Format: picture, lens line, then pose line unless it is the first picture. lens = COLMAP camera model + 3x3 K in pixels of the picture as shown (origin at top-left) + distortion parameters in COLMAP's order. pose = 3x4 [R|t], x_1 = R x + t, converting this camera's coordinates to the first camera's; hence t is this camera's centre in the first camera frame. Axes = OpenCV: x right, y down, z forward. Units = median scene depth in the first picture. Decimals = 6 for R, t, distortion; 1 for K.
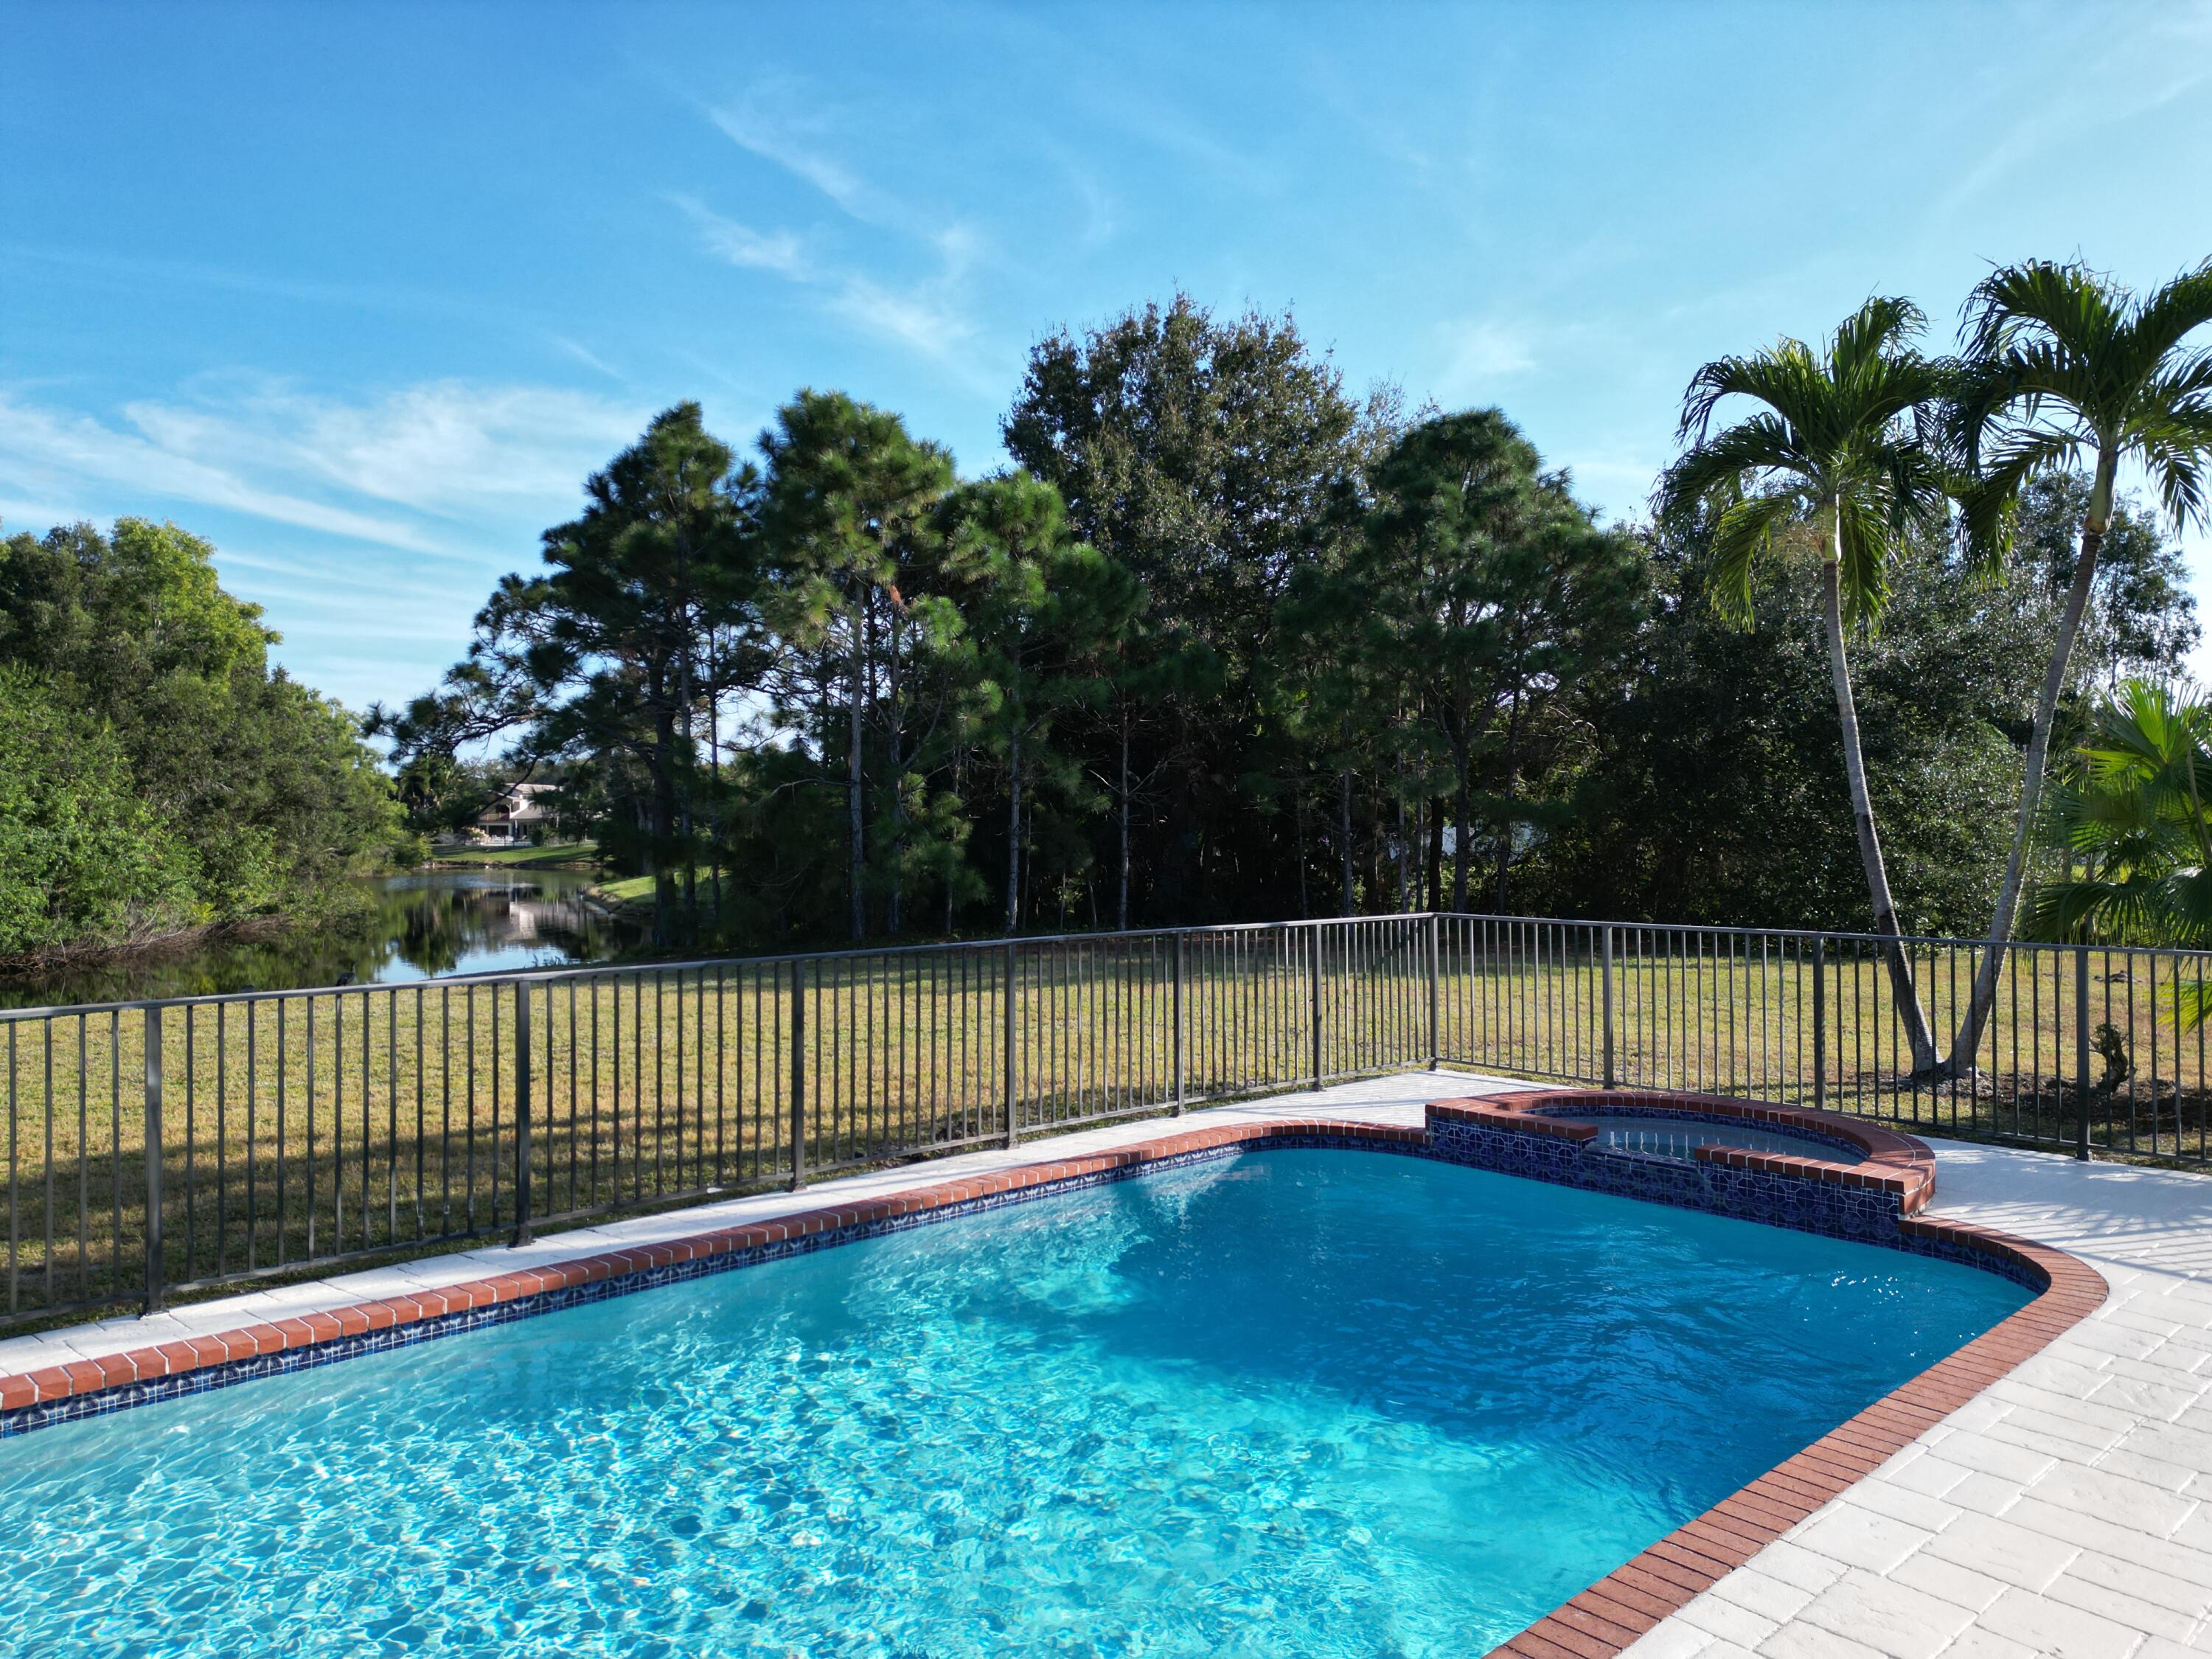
lens RADIAL K [[1556.9, 0, 1106.0], [0, 1556.9, 829.5], [0, 0, 1]] dist [0.105011, -0.105208]
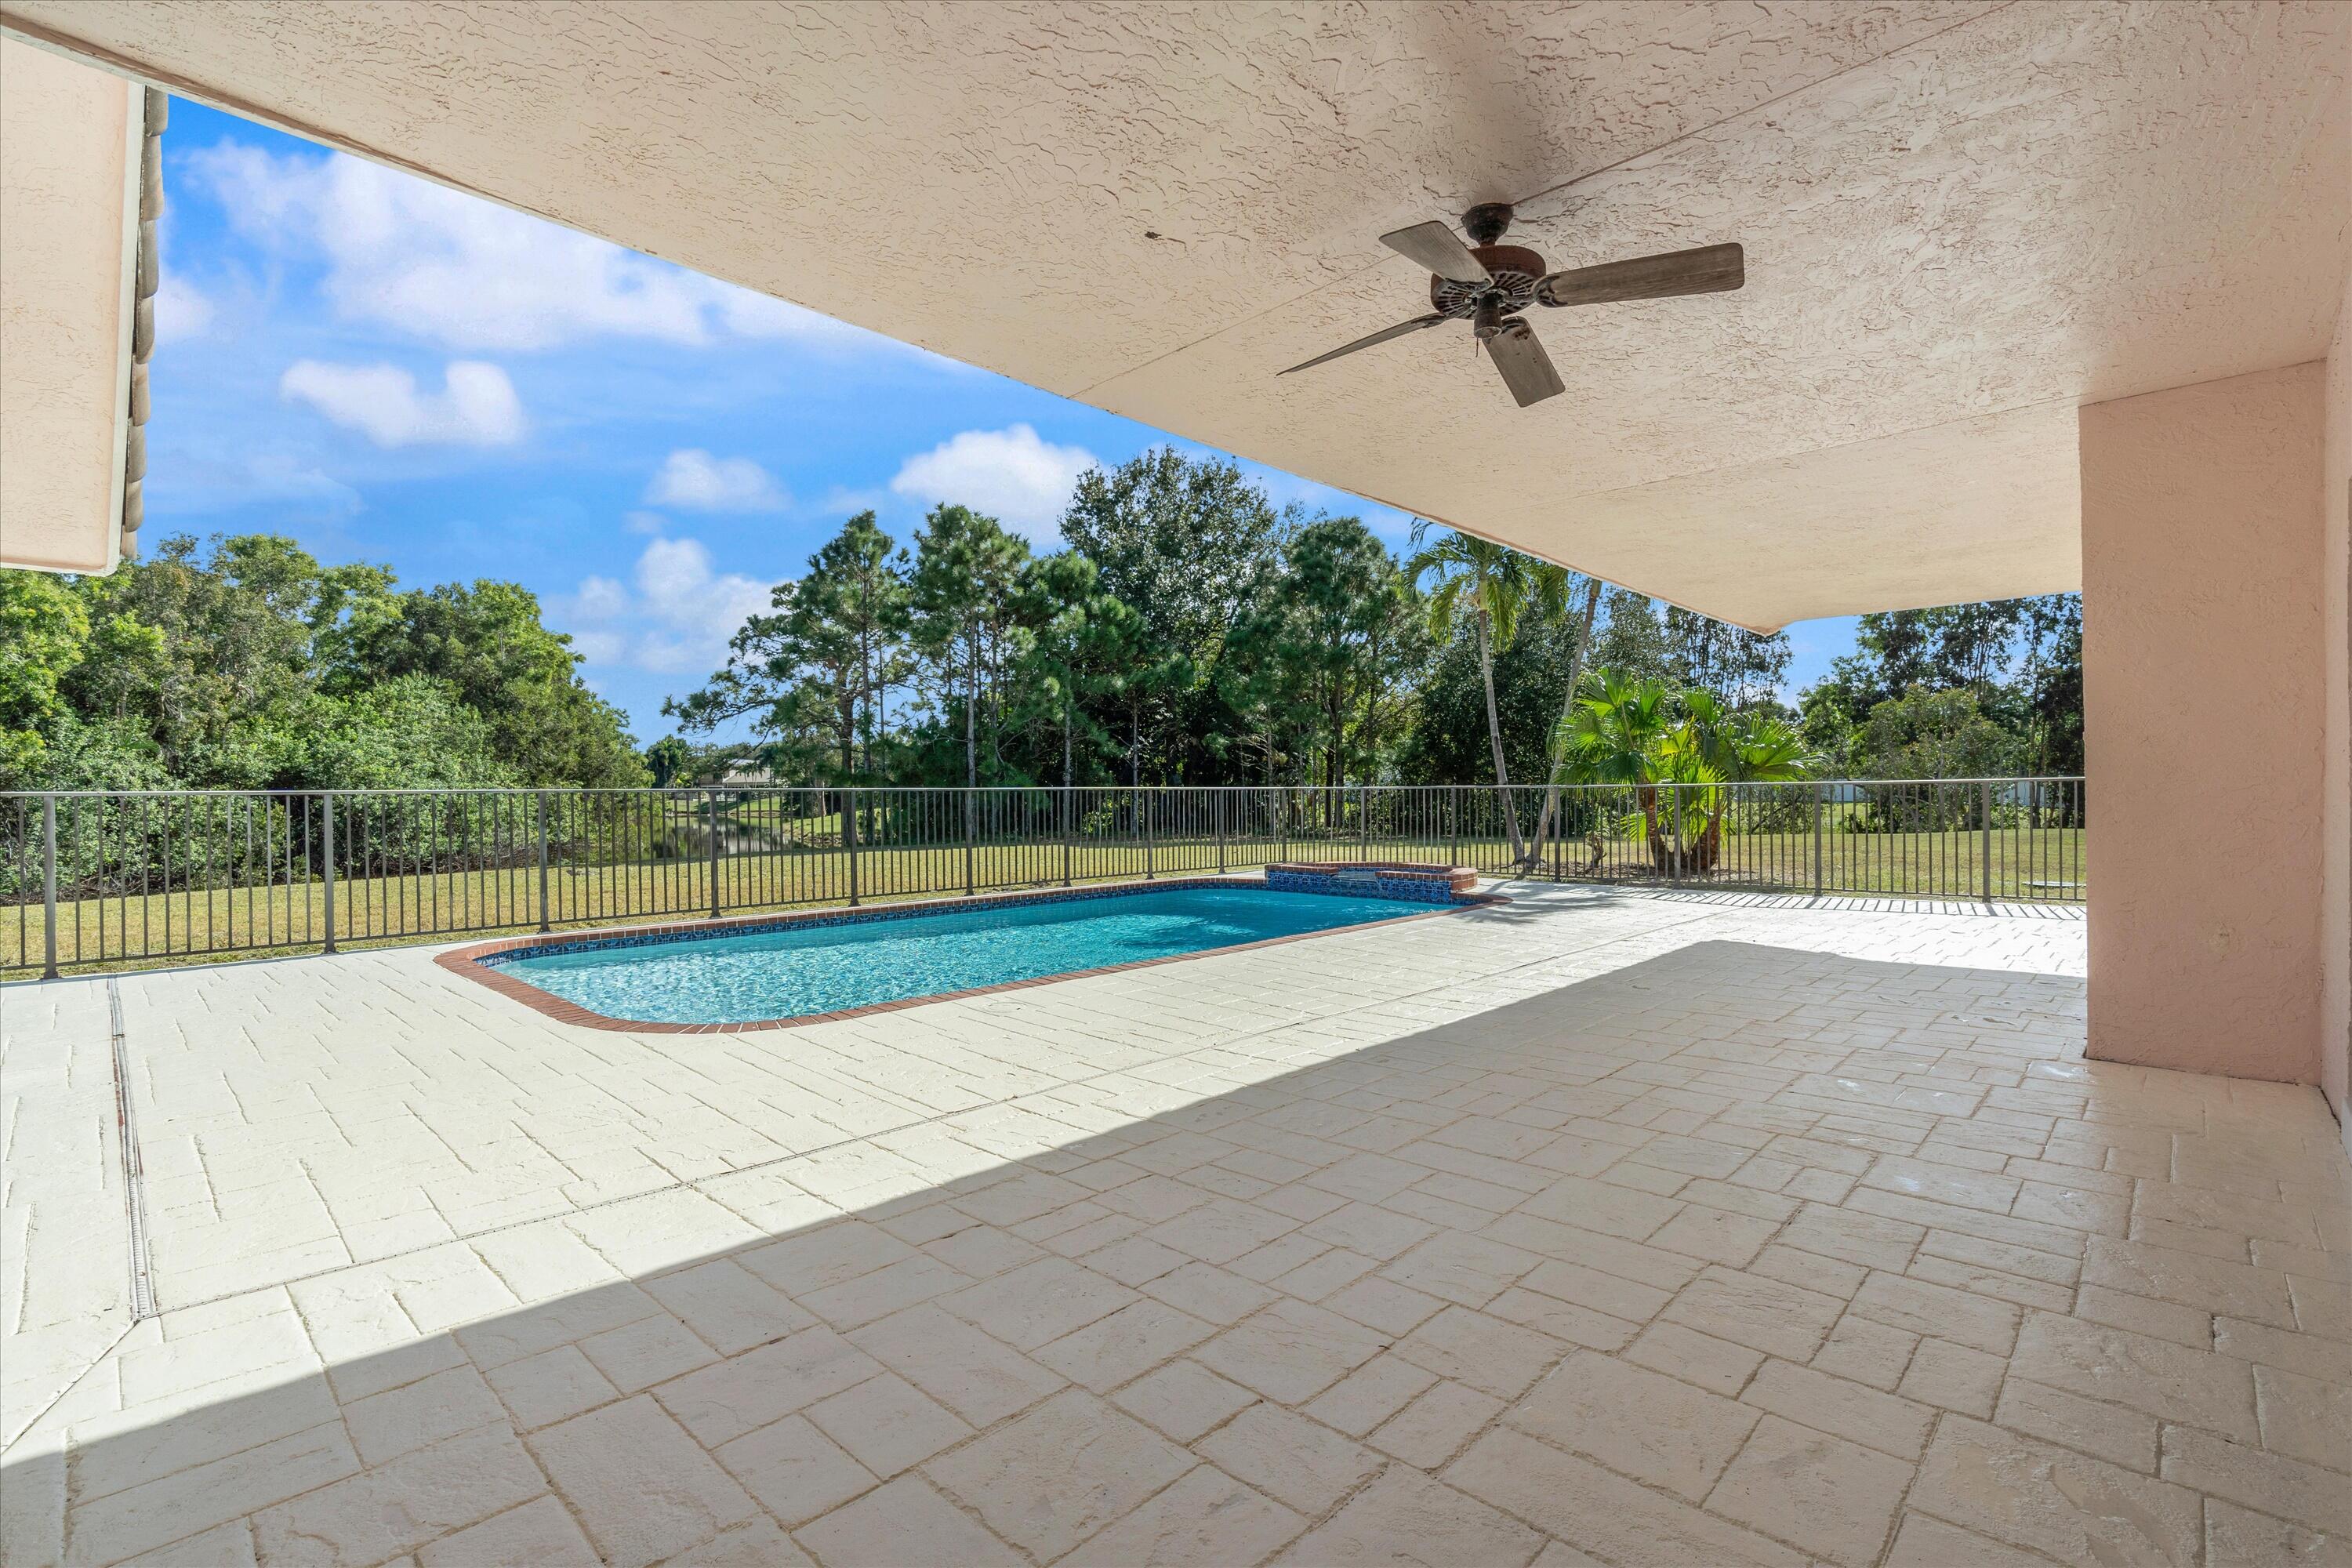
lens RADIAL K [[1086.1, 0, 1181.4], [0, 1086.1, 813.4], [0, 0, 1]] dist [-0.001725, 0.000743]
pose [[0.998815, -0.005385, 0.048371, 0.004056], [0.004458, 0.999805, 0.019236, 0.021629], [-0.048465, -0.018998, 0.998644, -0.131879]]
